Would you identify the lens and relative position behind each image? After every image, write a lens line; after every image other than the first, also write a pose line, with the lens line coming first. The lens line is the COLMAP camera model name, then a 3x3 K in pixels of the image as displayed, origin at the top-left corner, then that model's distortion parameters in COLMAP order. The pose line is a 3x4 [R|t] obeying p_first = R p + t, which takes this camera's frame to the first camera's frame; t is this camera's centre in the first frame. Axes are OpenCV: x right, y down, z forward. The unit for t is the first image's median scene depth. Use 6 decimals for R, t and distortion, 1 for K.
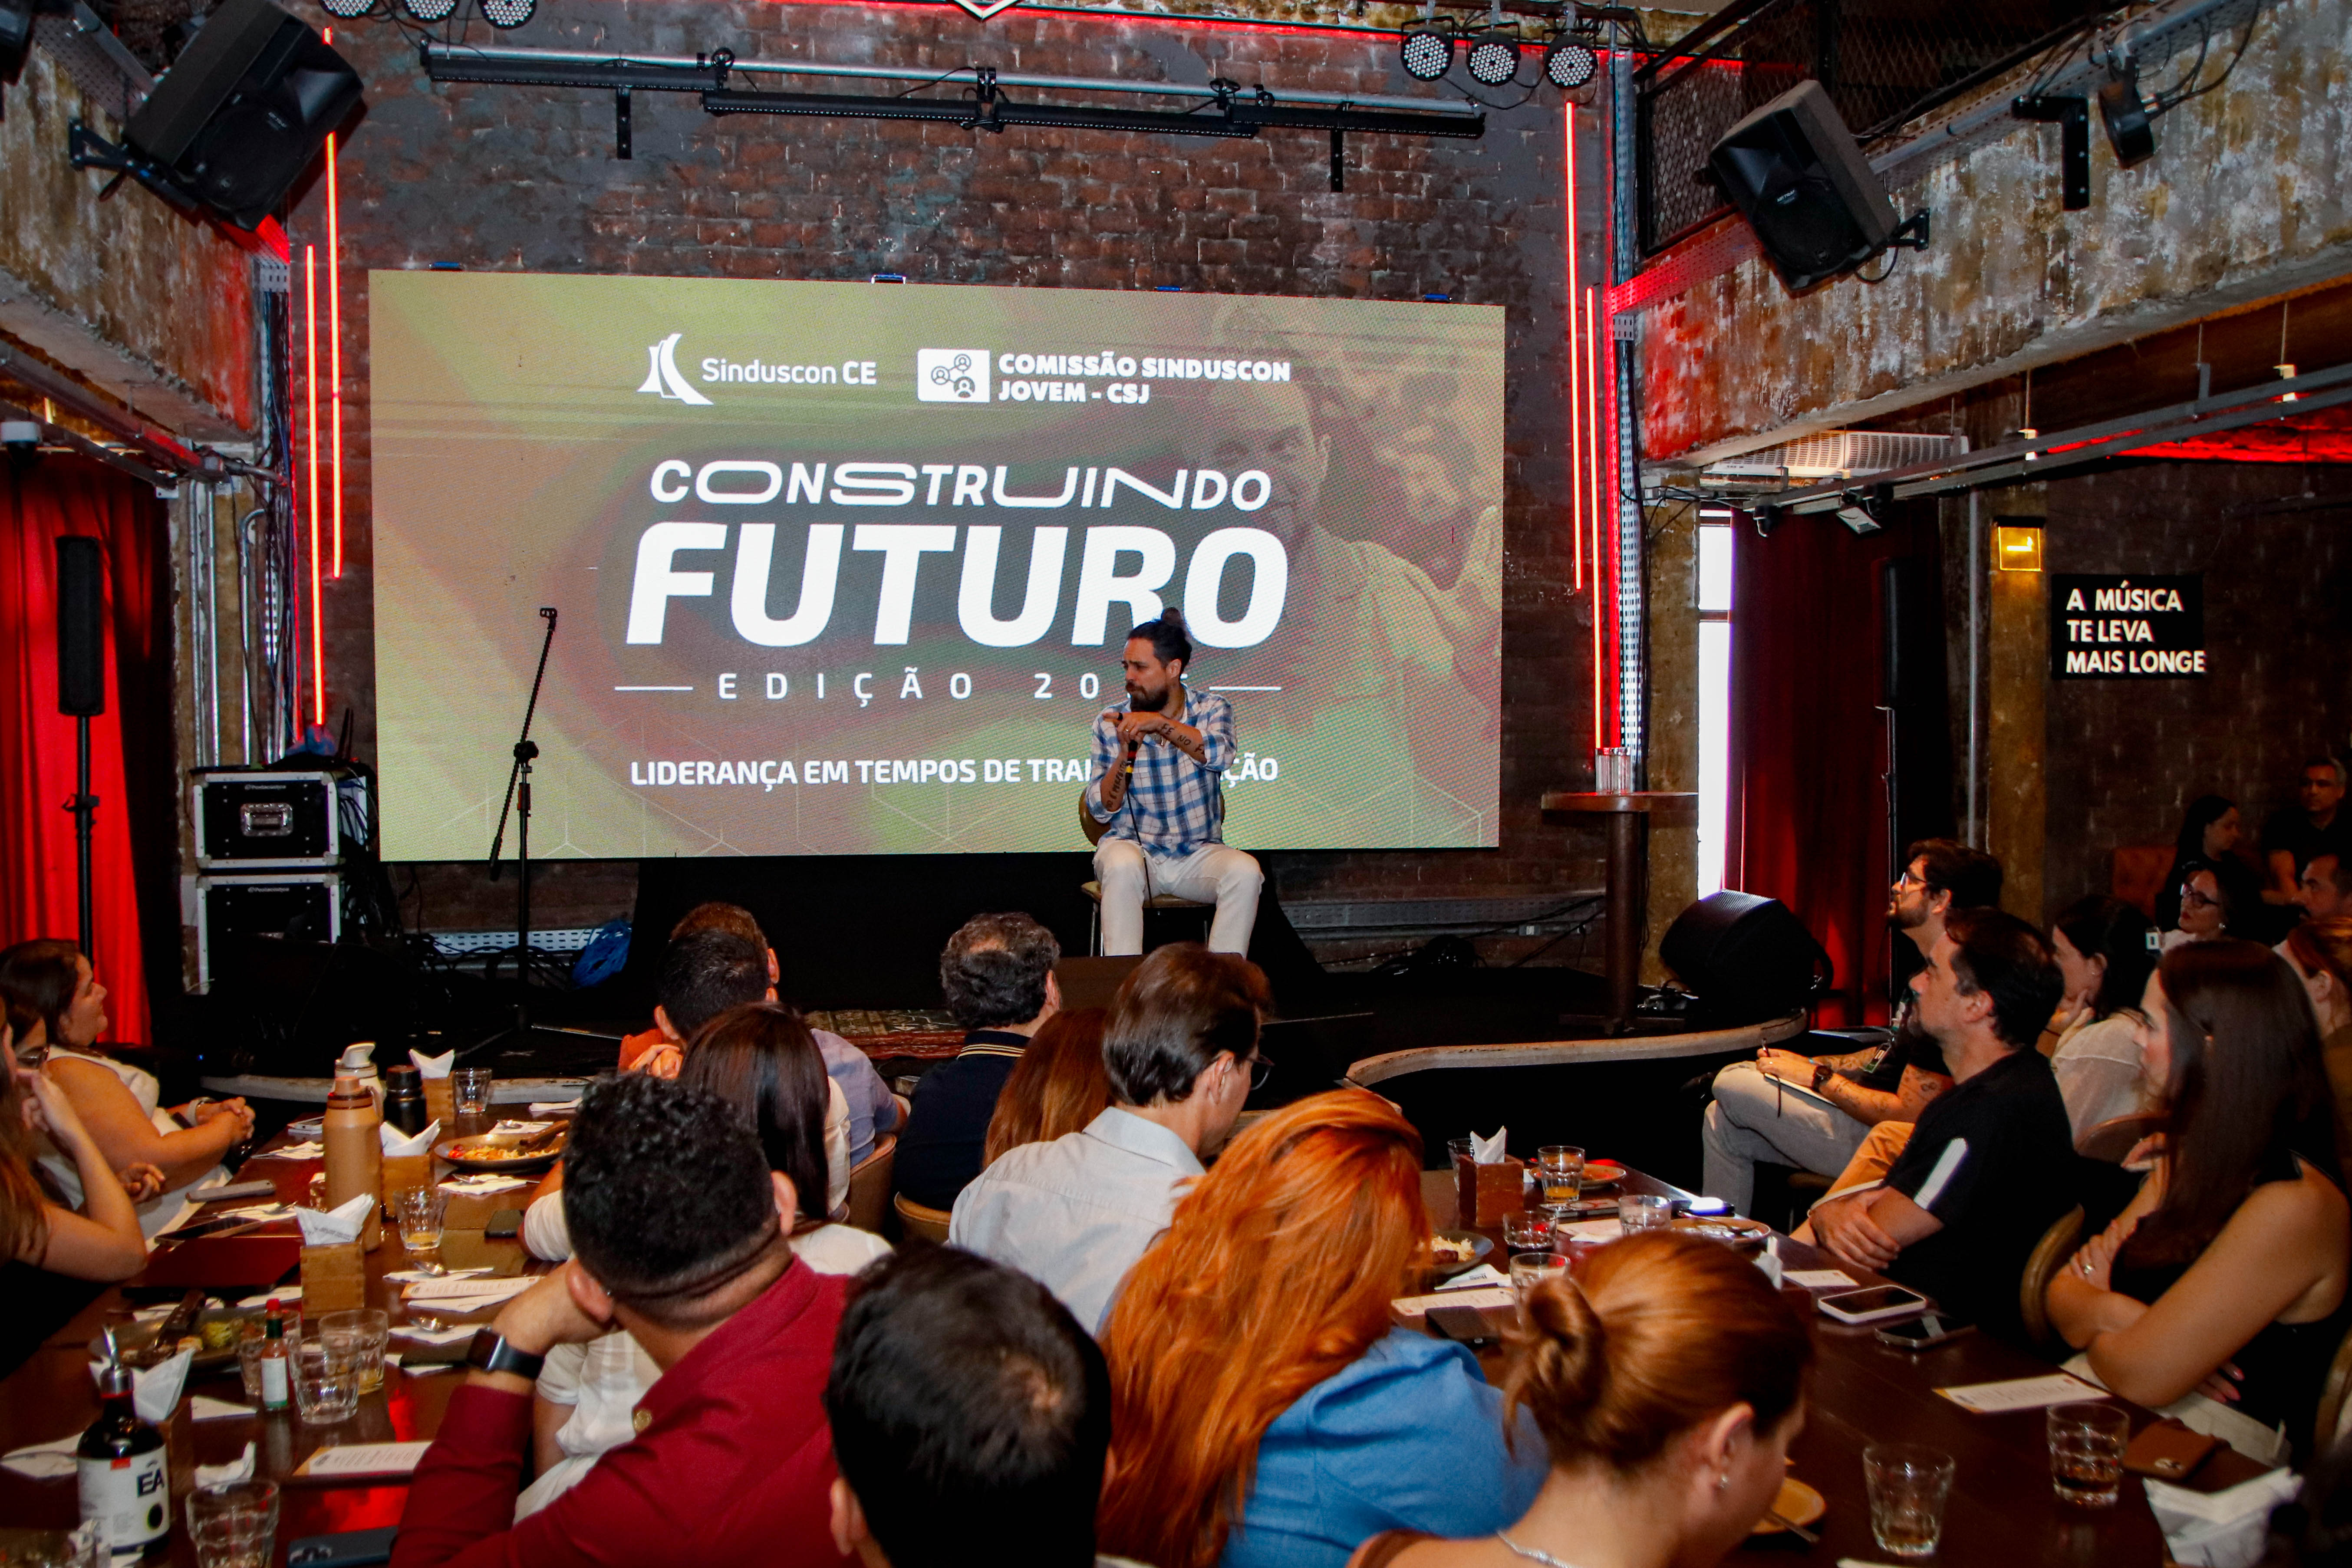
lens RADIAL K [[2105.1, 0, 1194.7], [0, 2105.1, 858.0], [0, 0, 1]] dist [-0.122937, 0.118939]
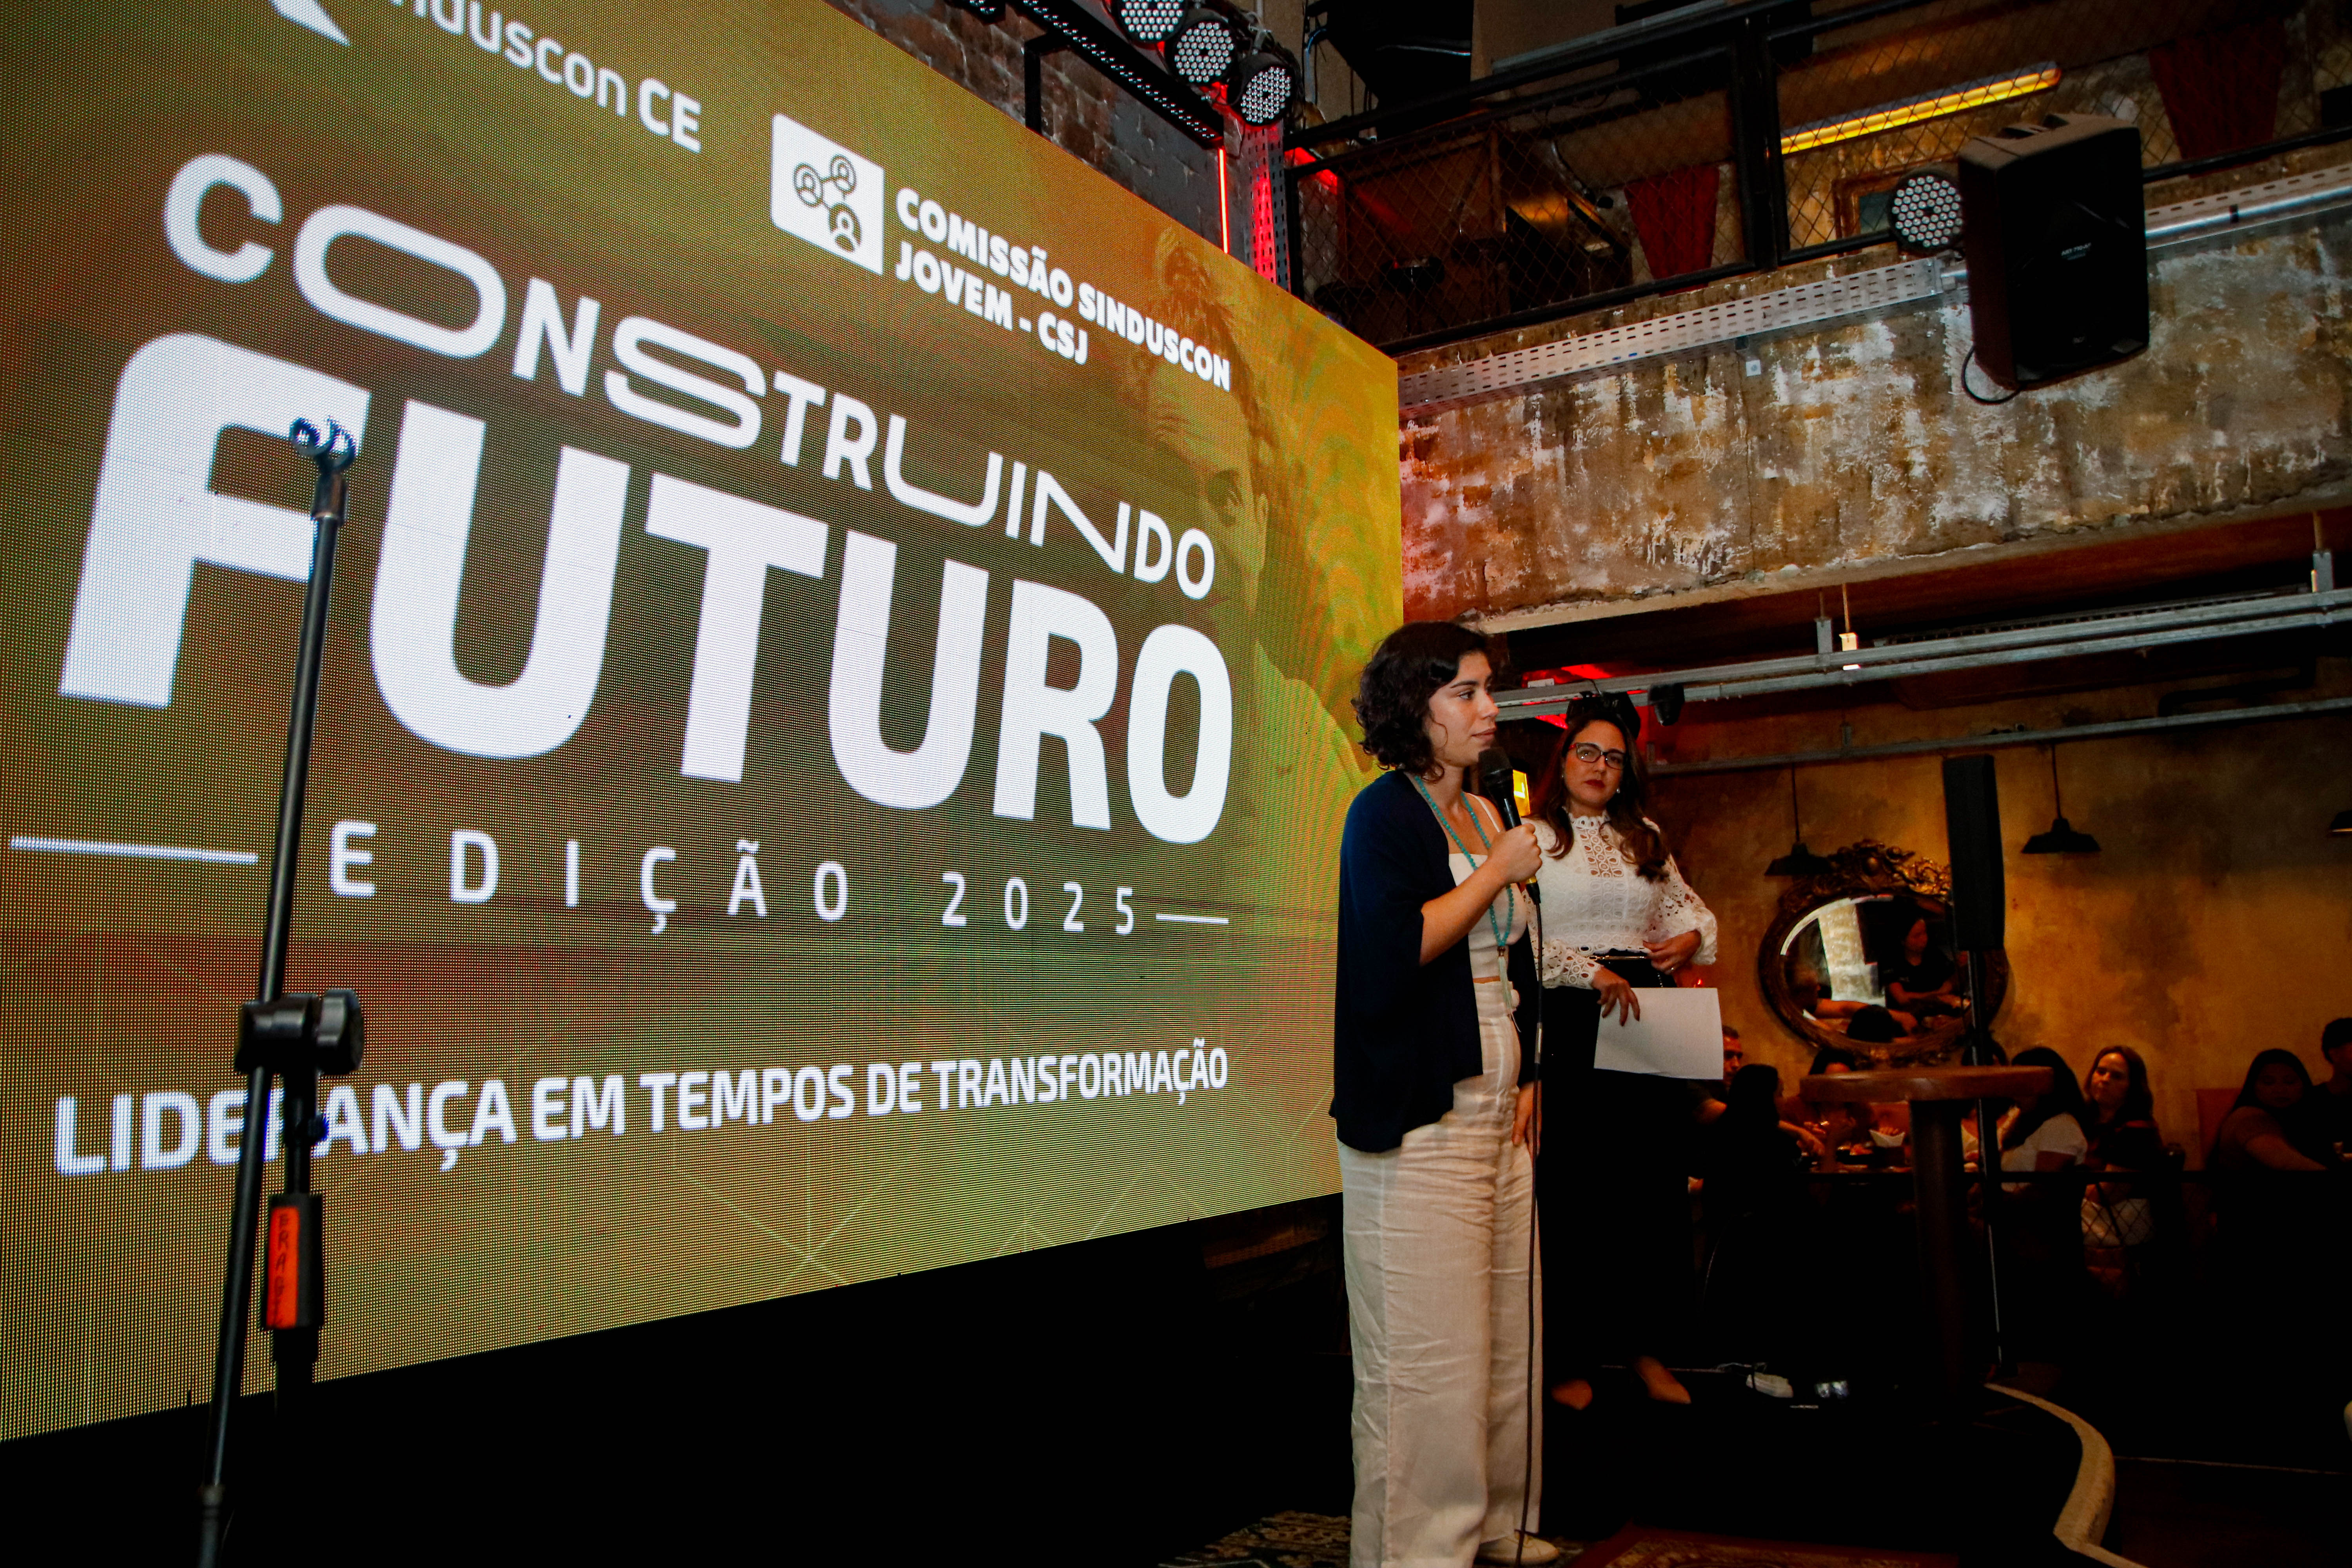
lens RADIAL K [[1875.3, 0, 1177.6], [0, 1875.3, 862.4], [0, 0, 1]] dist [-0.124695, 0.118922]
pose [[0.688164, 0.046079, 0.724090, -0.339305], [0.071193, 0.988877, -0.130590, -0.033372], [-0.722054, 0.141418, 0.677229, 0.694430]]
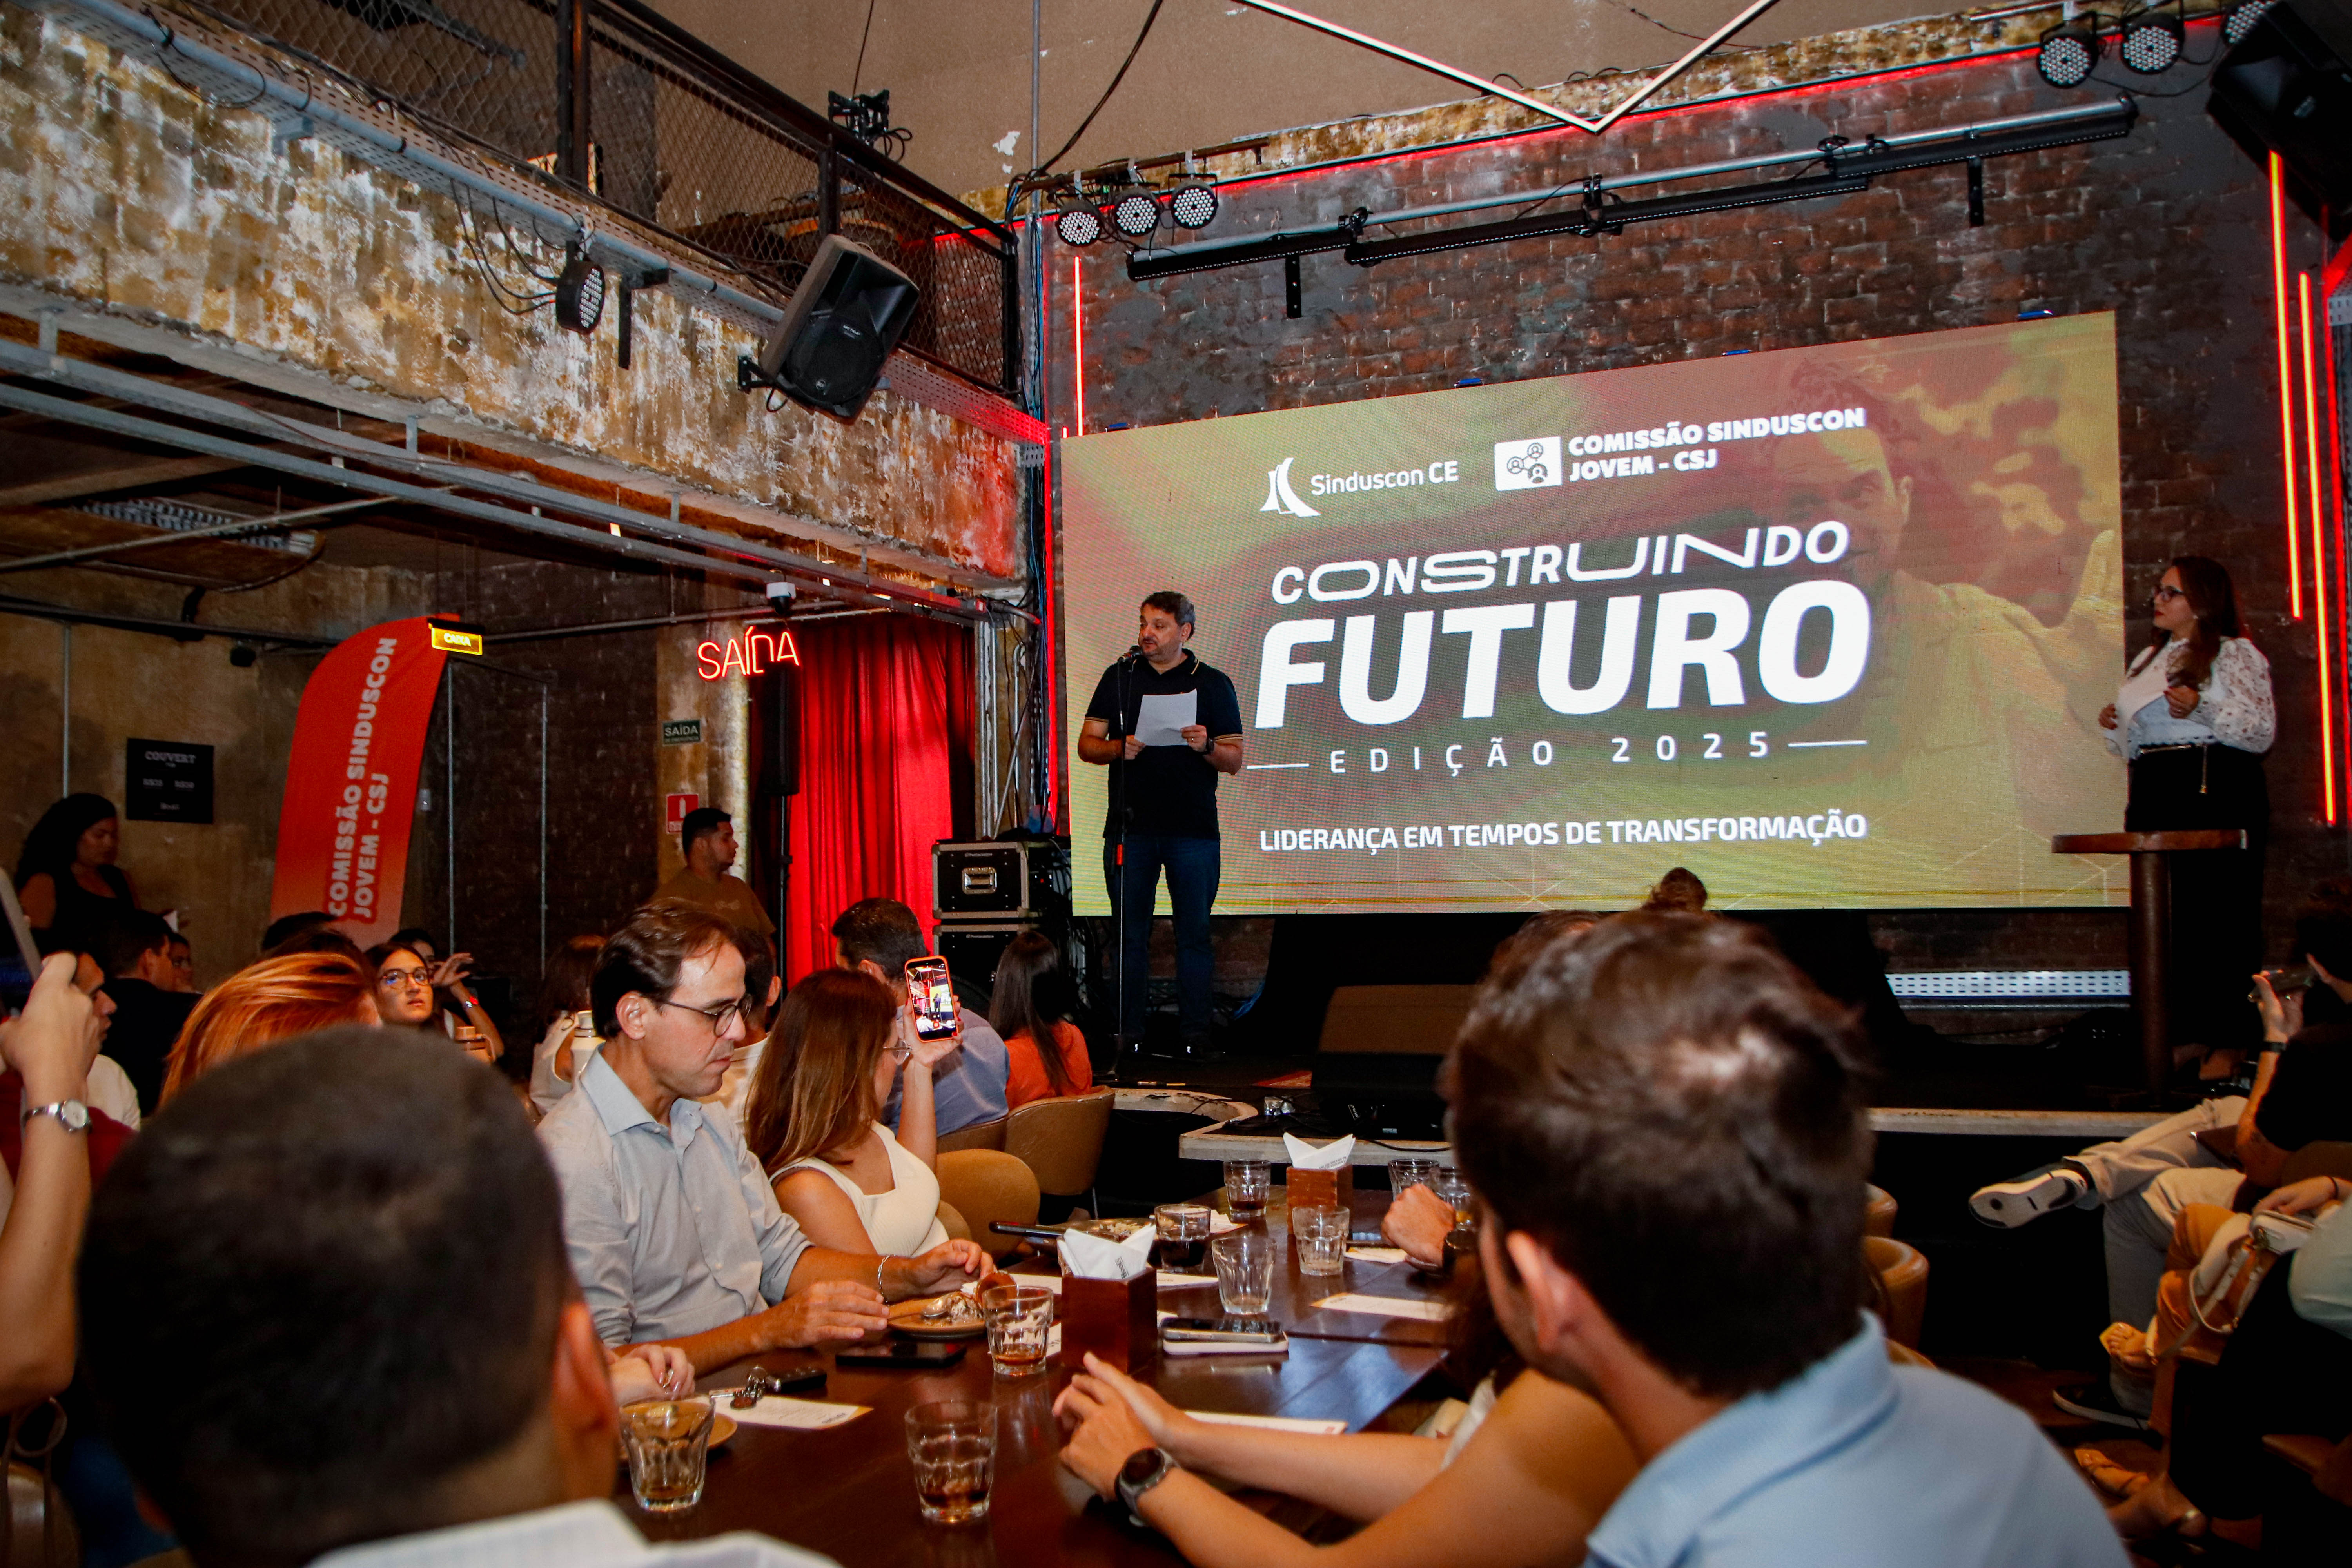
lens RADIAL K [[1875.3, 0, 1161.1], [0, 1875.3, 859.2], [0, 0, 1]] dist [-0.124695, 0.118922]
pose [[0.807253, -0.016441, -0.589976, 0.288381], [-0.018091, 0.998453, -0.052577, 0.024375], [0.589928, 0.053116, 0.805707, 0.132805]]
